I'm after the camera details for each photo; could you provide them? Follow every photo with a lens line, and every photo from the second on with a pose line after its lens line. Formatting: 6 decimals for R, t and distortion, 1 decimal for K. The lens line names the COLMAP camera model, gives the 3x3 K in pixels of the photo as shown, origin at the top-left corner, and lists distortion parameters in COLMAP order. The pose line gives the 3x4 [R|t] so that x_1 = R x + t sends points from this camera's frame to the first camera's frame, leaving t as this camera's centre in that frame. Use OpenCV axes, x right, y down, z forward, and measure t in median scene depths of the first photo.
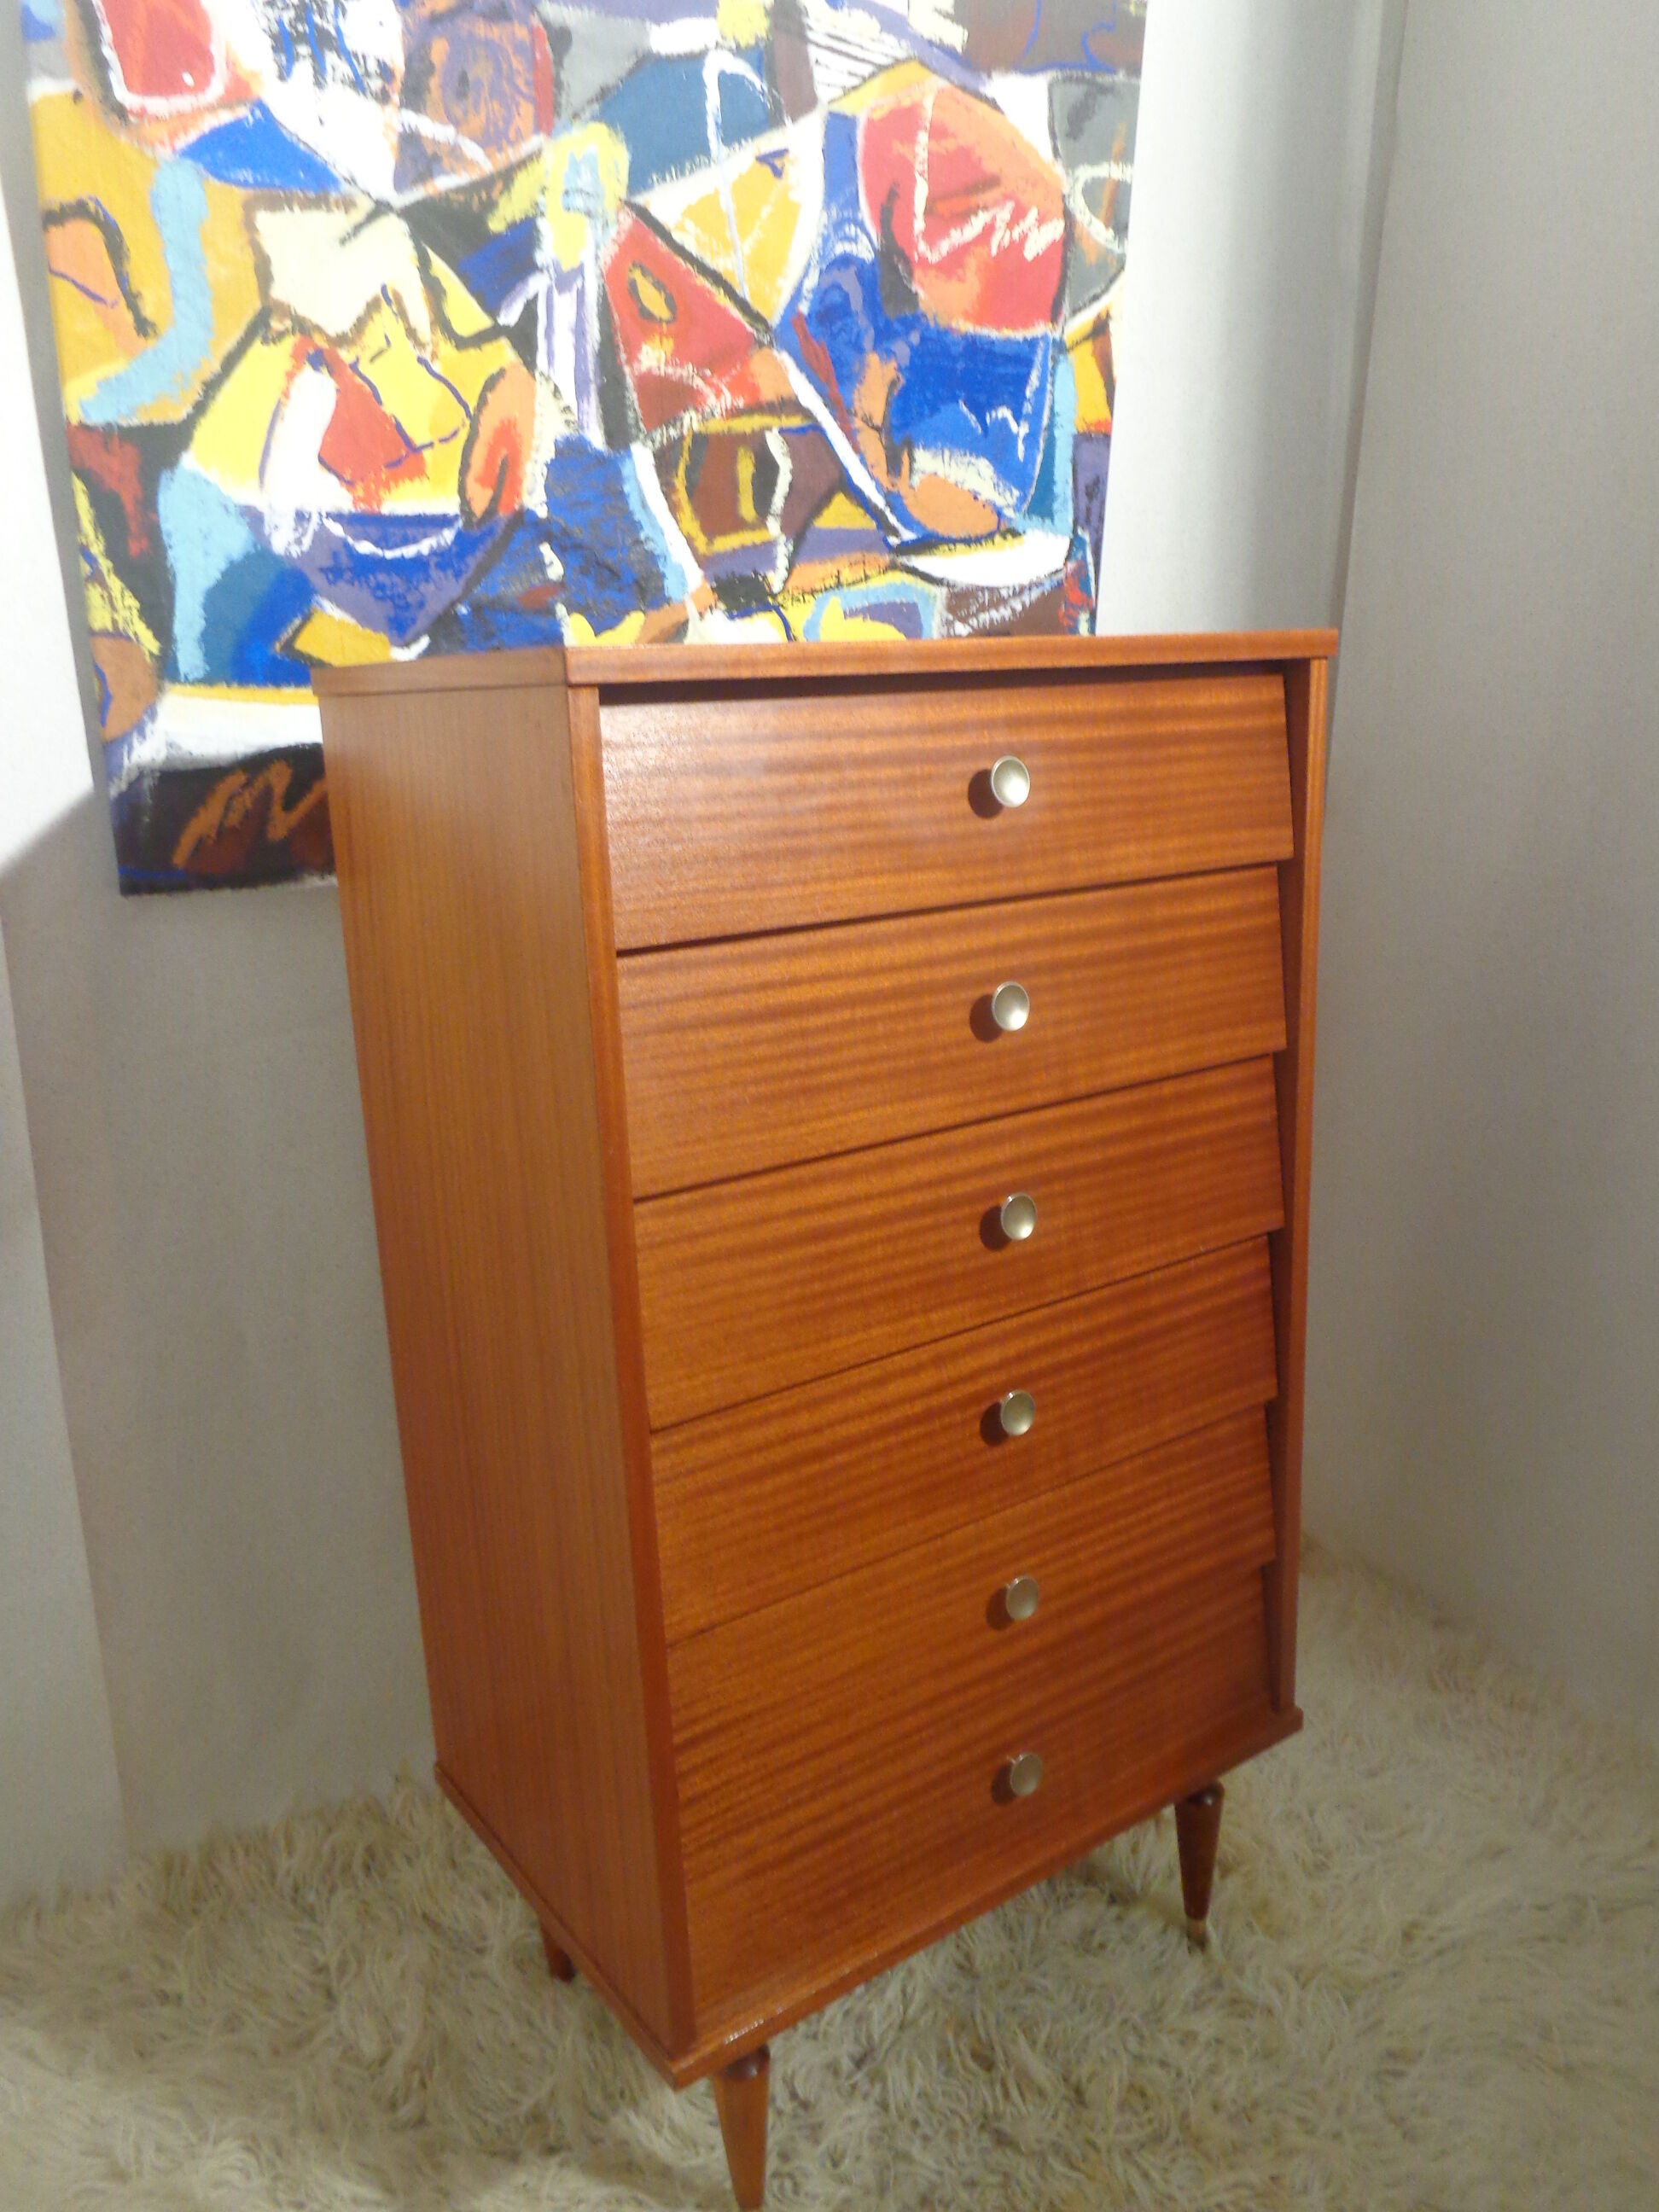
lens RADIAL K [[1662.6, 0, 825.4], [0, 1662.6, 1111.2], [0, 0, 1]] dist [-0.001283, -0.004234]
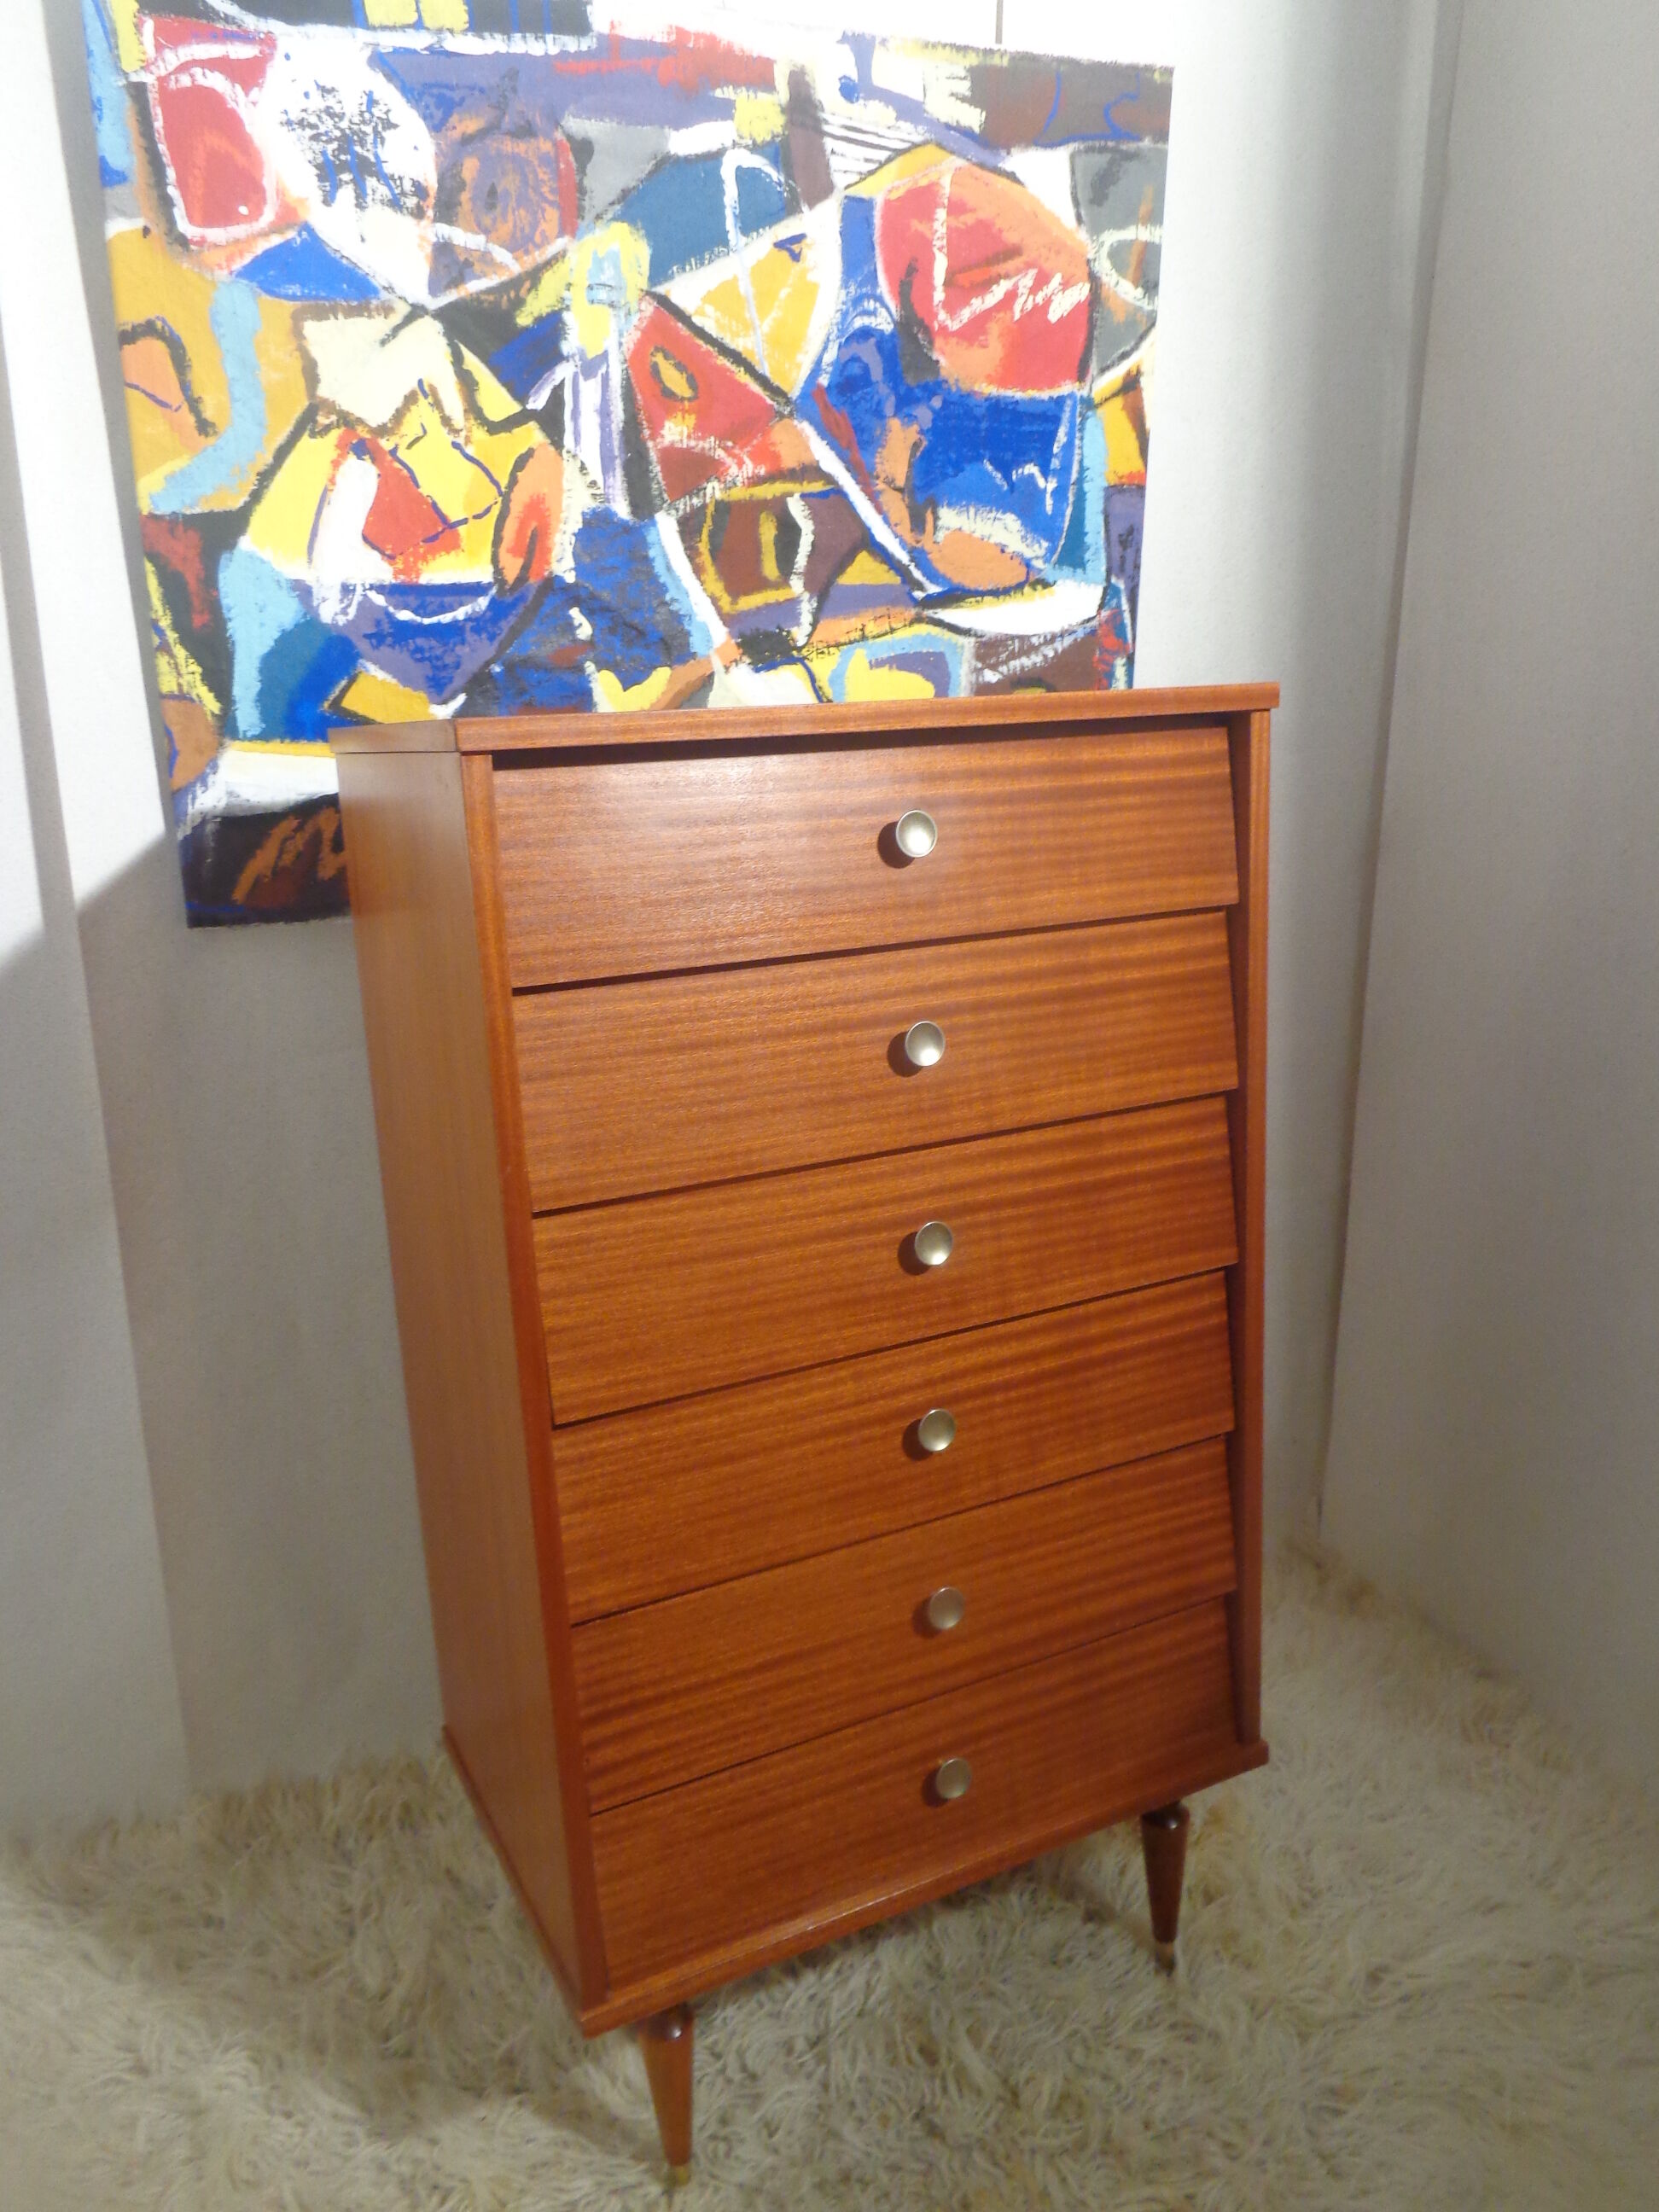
lens RADIAL K [[1664.6, 0, 828.3], [0, 1664.6, 1110.7], [0, 0, 1]] dist [-0.005637, -0.000546]
pose [[0.988899, 0.026616, -0.146186, 0.170032], [-0.028465, 0.999539, -0.010569, -0.006245], [0.145837, 0.014613, 0.989201, -0.046635]]
